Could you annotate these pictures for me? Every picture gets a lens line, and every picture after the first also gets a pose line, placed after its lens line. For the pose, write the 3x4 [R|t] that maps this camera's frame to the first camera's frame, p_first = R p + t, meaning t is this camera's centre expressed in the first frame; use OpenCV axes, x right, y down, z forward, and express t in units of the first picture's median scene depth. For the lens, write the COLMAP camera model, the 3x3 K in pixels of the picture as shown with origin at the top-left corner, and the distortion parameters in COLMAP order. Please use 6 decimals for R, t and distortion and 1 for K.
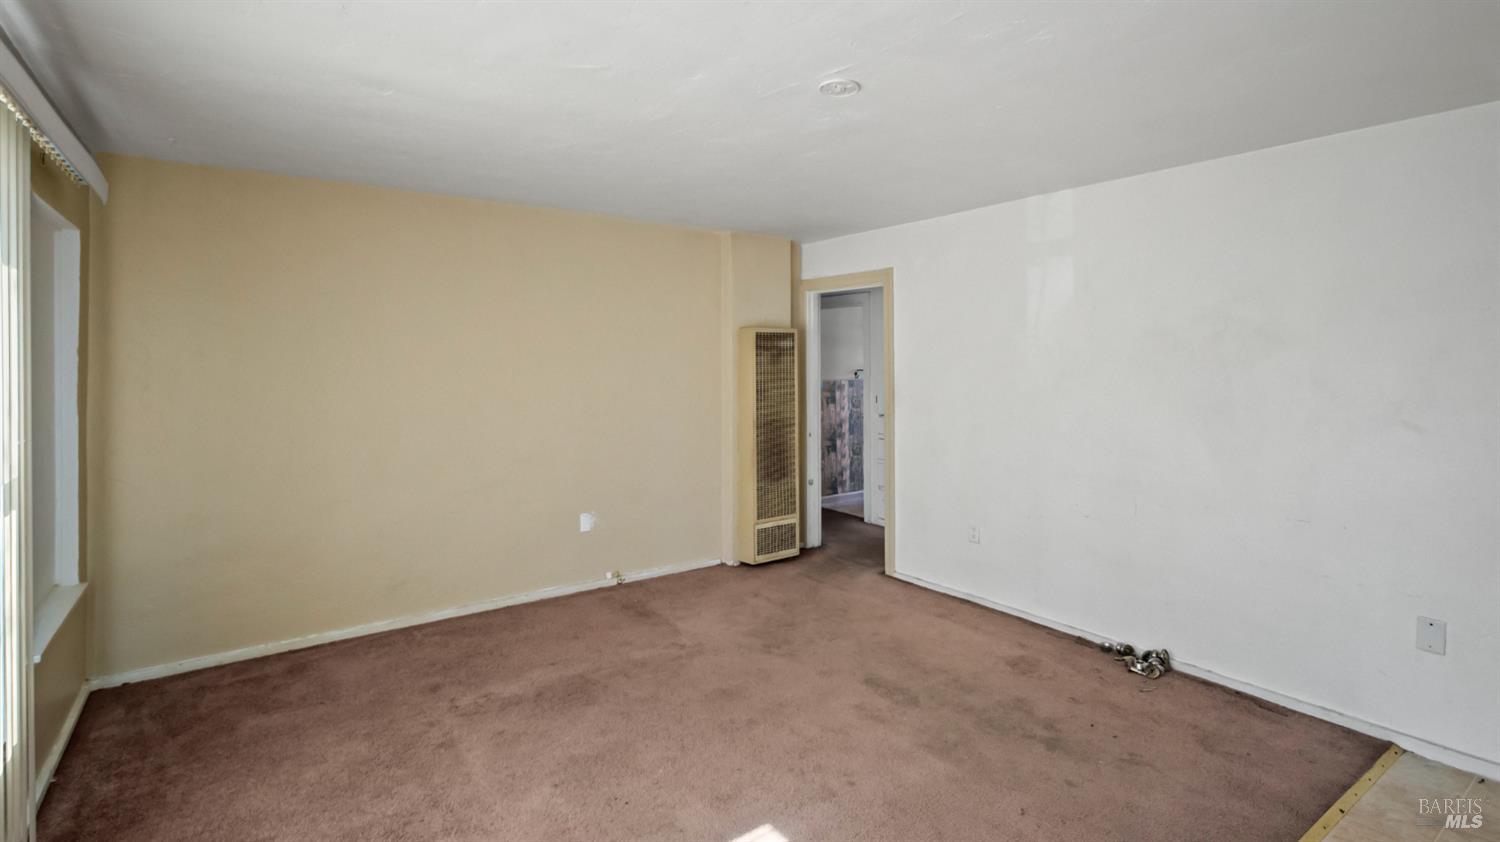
lens RADIAL K [[678.4, 0, 750.5], [0, 678.4, 402.1], [0, 0, 1]] dist [0.000806, -0.000677]
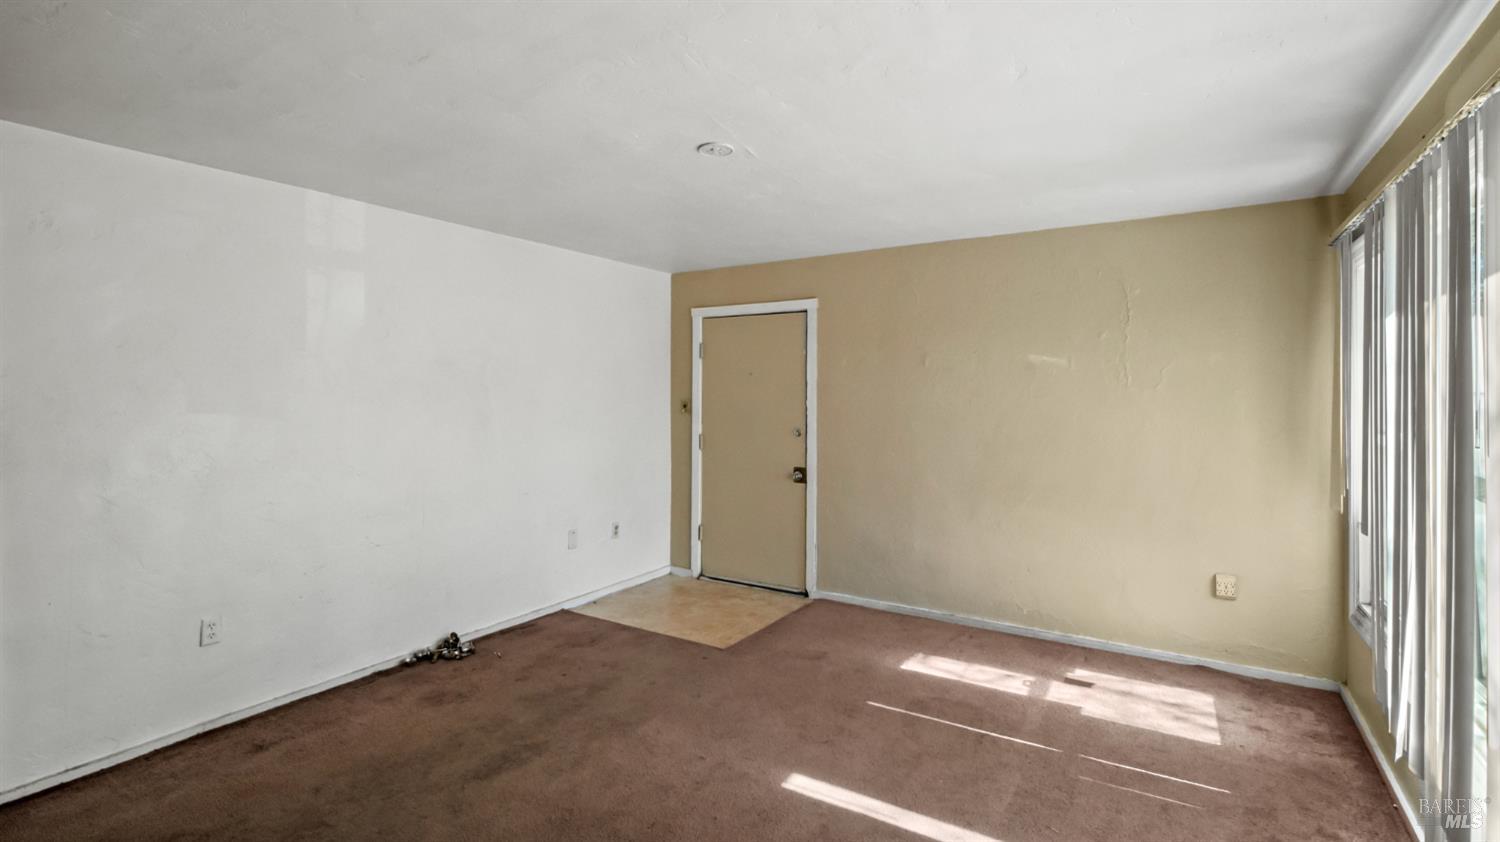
lens RADIAL K [[678.4, 0, 750.5], [0, 678.4, 402.1], [0, 0, 1]] dist [0.000806, -0.000677]
pose [[-0.354795, -0.009089, 0.934900, -0.440568], [0.049355, 0.998376, 0.028437, -0.026641], [-0.933641, 0.056231, -0.353770, 0.611690]]
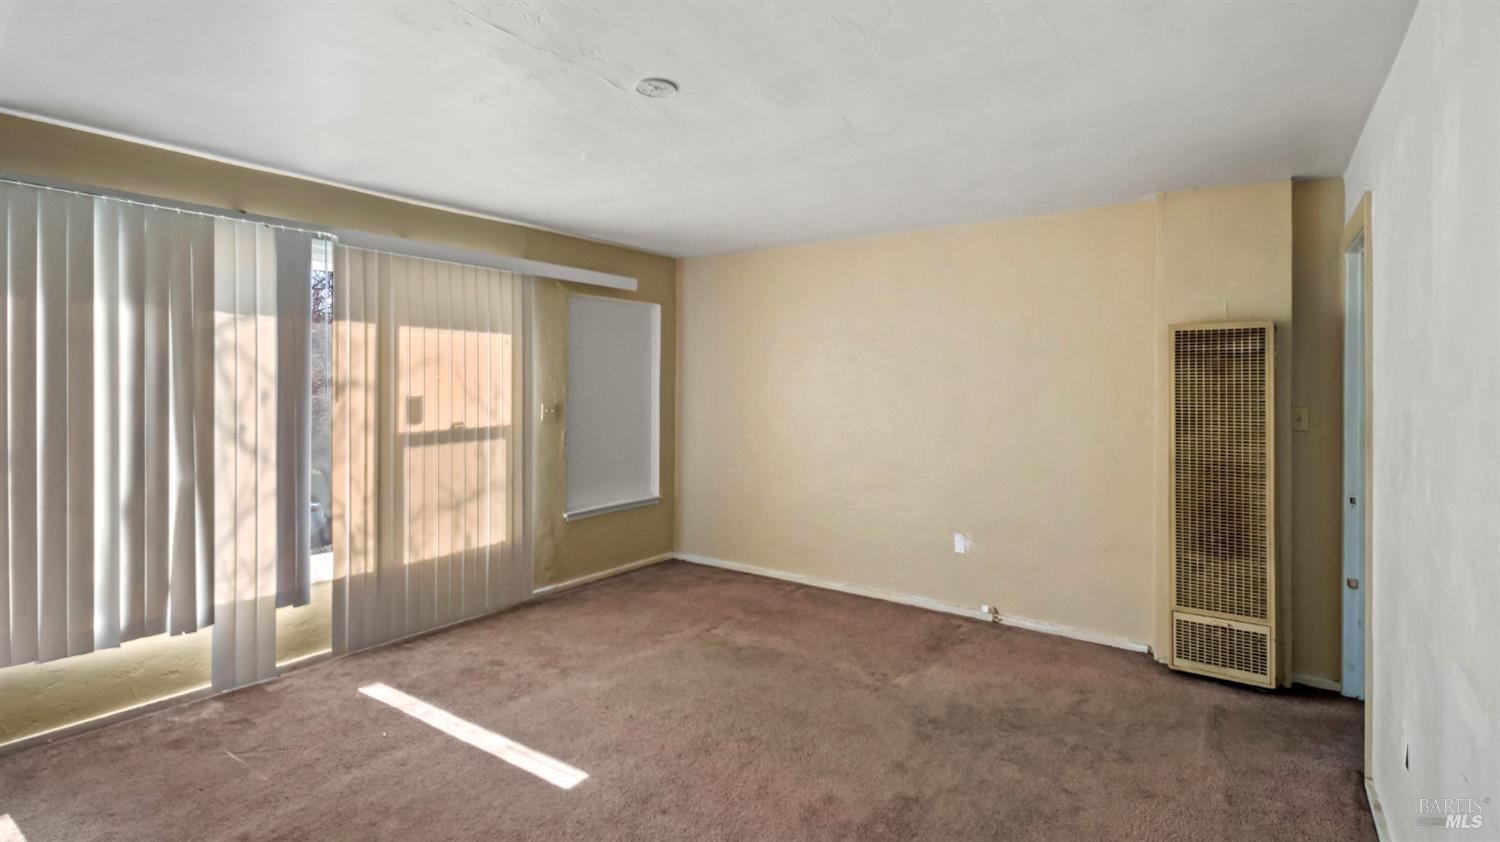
lens RADIAL K [[678.4, 0, 750.5], [0, 678.4, 402.1], [0, 0, 1]] dist [0.000806, -0.000677]
pose [[0.326138, 0.031356, -0.944802, 0.517850], [-0.046086, 0.998789, 0.017240, -0.023620], [0.944198, 0.037920, 0.327188, 0.368162]]
